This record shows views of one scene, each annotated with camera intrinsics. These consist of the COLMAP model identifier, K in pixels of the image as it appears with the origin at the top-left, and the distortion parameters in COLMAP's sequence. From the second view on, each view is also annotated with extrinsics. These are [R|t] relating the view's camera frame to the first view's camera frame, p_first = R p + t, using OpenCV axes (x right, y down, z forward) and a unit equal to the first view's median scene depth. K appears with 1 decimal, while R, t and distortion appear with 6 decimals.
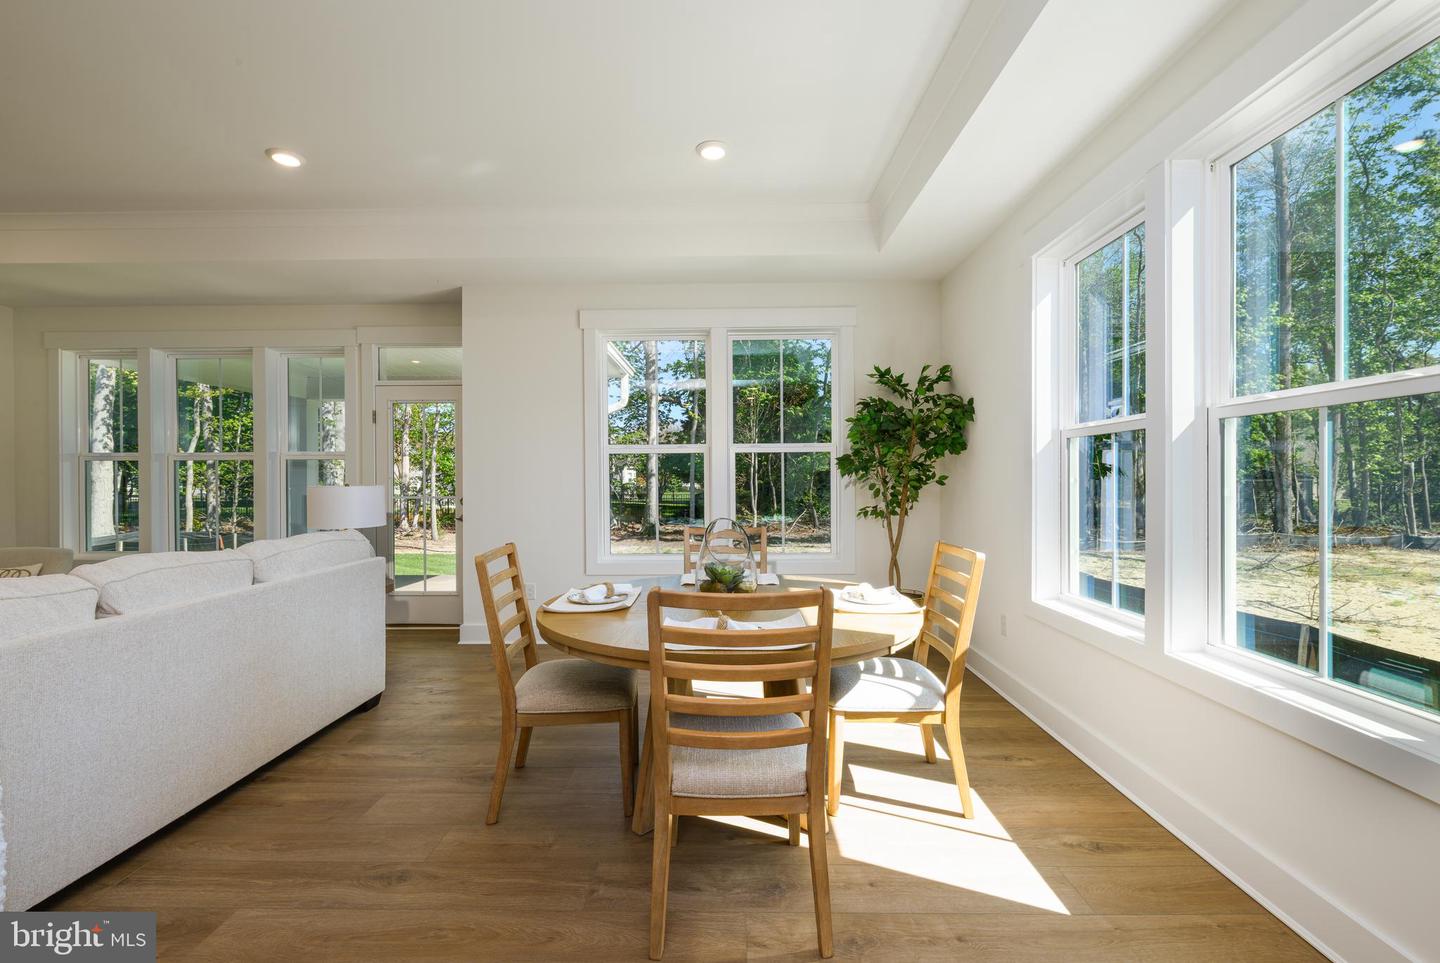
lens RADIAL K [[616.1, 0, 708.3], [0, 616.1, 482.2], [0, 0, 1]] dist [0.003174, -0.000695]
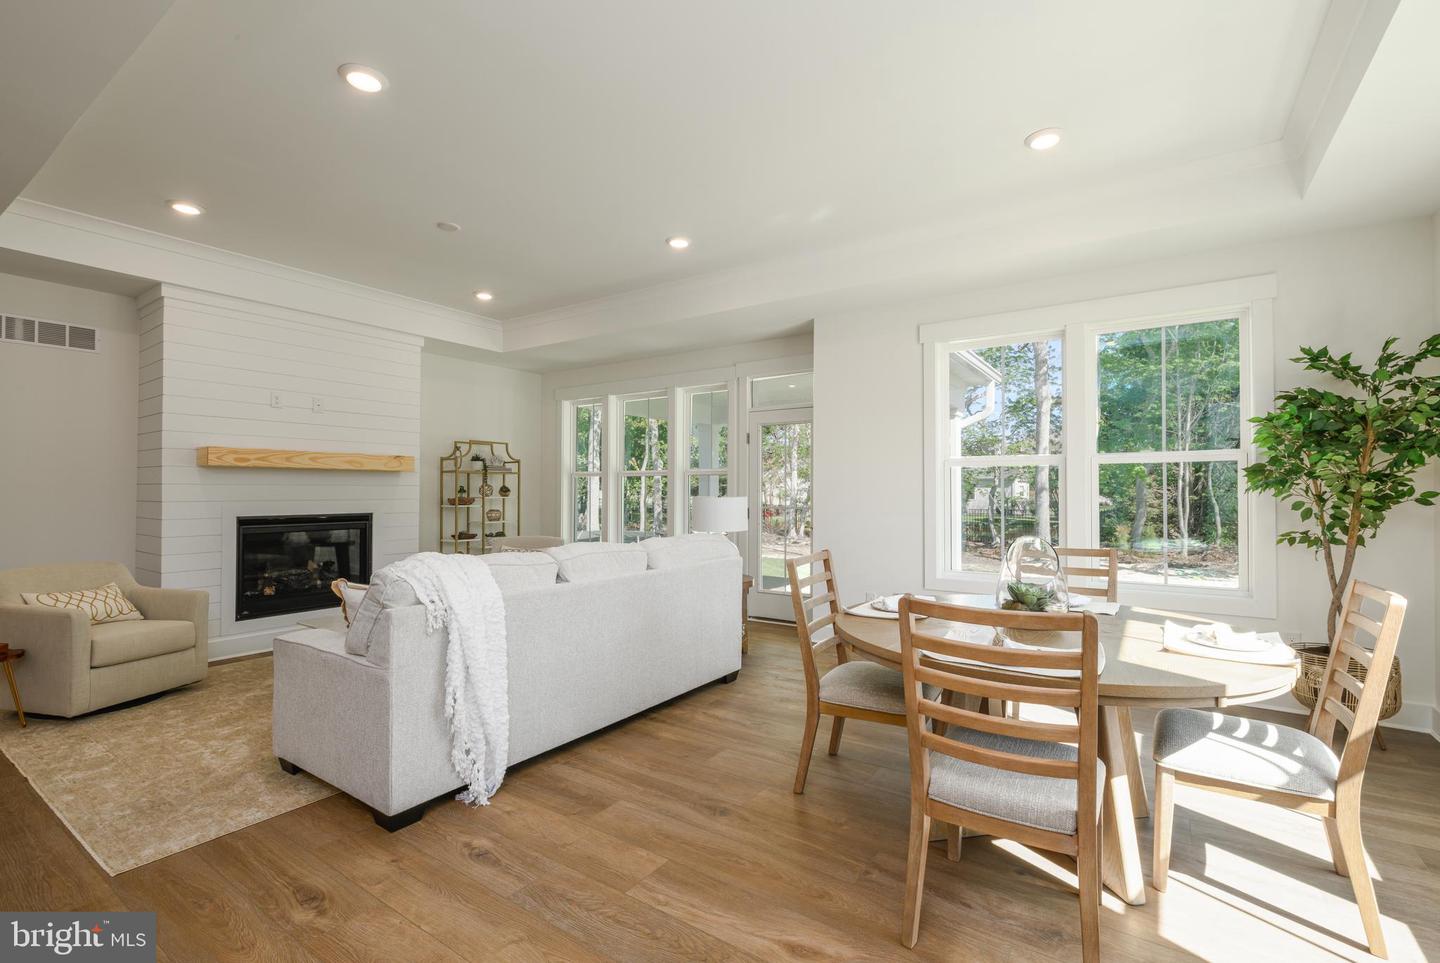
lens RADIAL K [[616.1, 0, 721.6], [0, 616.1, 486.2], [0, 0, 1]] dist [0.003174, -0.000695]
pose [[0.843424, 0.001290, -0.537247, 0.118665], [-0.009527, 0.999876, -0.012555, -0.000483], [0.537164, 0.015707, 0.843332, -0.042023]]
